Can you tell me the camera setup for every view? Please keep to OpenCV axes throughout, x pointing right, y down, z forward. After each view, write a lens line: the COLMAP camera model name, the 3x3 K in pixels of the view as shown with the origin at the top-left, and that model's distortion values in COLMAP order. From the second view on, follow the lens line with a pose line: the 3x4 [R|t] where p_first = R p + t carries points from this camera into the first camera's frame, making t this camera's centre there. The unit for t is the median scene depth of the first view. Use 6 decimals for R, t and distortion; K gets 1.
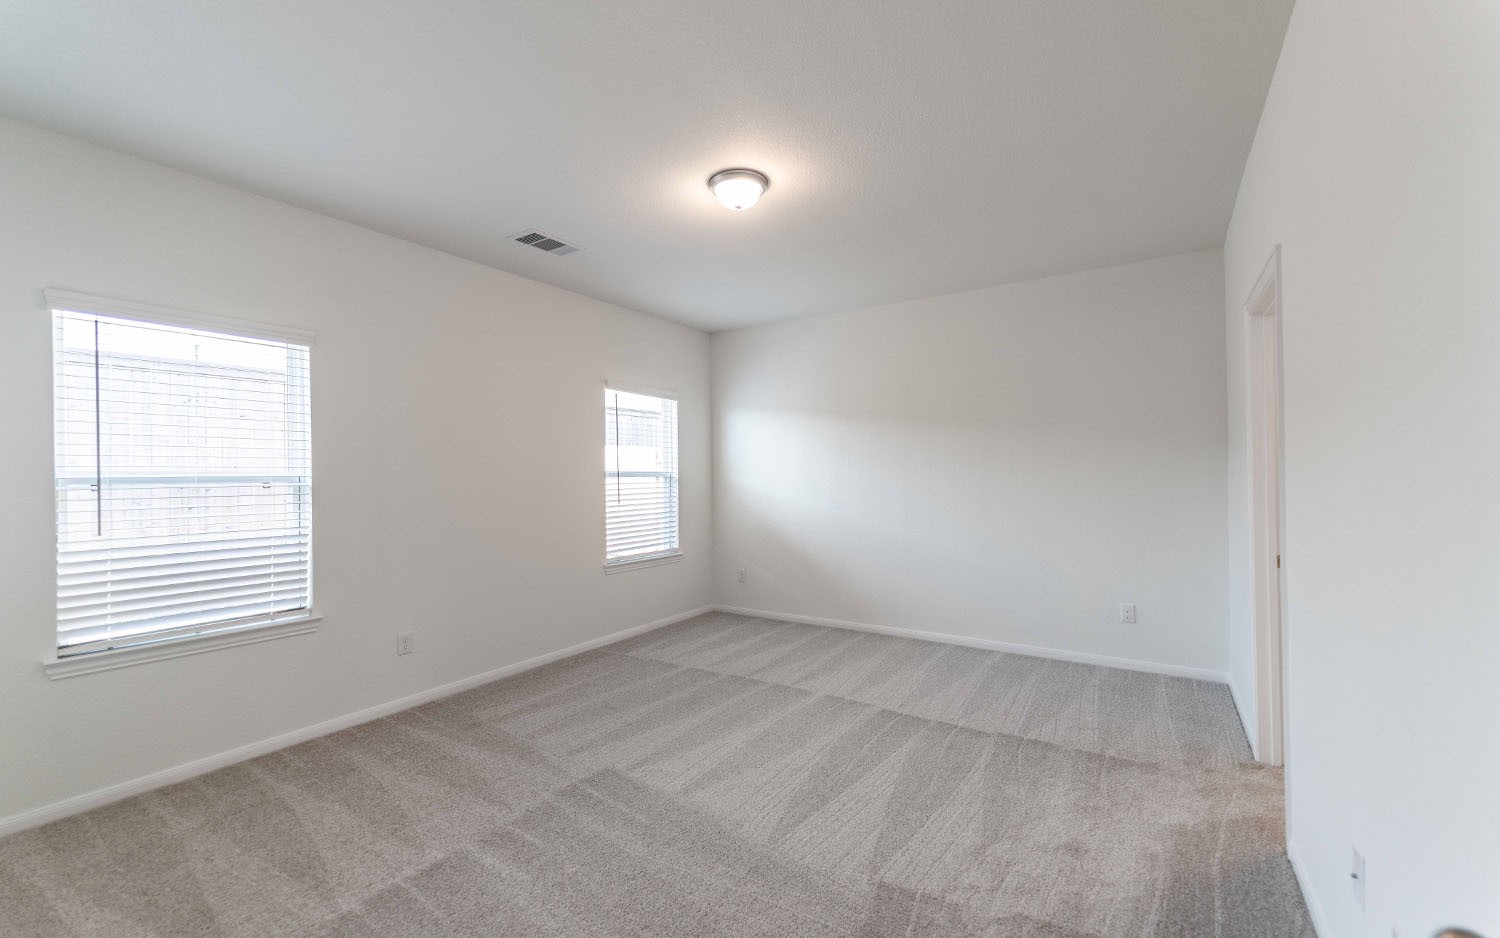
lens RADIAL K [[615.6, 0, 737.8], [0, 615.6, 473.5], [0, 0, 1]] dist [-0.002334, -0.000121]
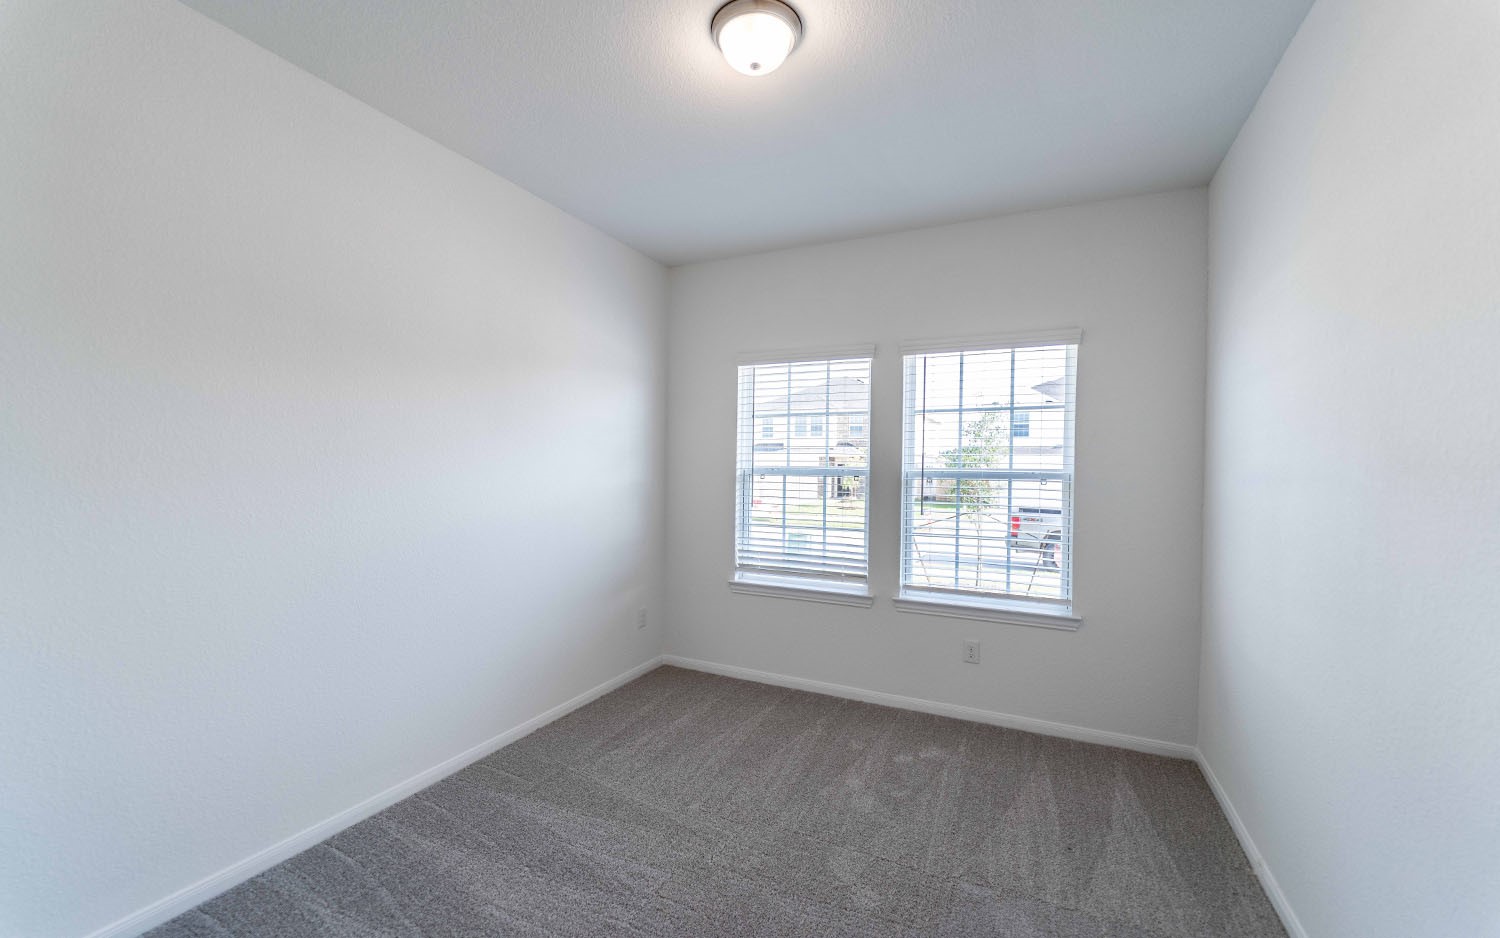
lens RADIAL K [[615.6, 0, 737.8], [0, 615.6, 473.5], [0, 0, 1]] dist [-0.002334, -0.000121]
pose [[0.130292, 0.017174, -0.991327, 0.552053], [-0.017002, 0.999742, 0.015085, -0.006530], [0.991330, 0.014889, 0.130550, 0.832409]]
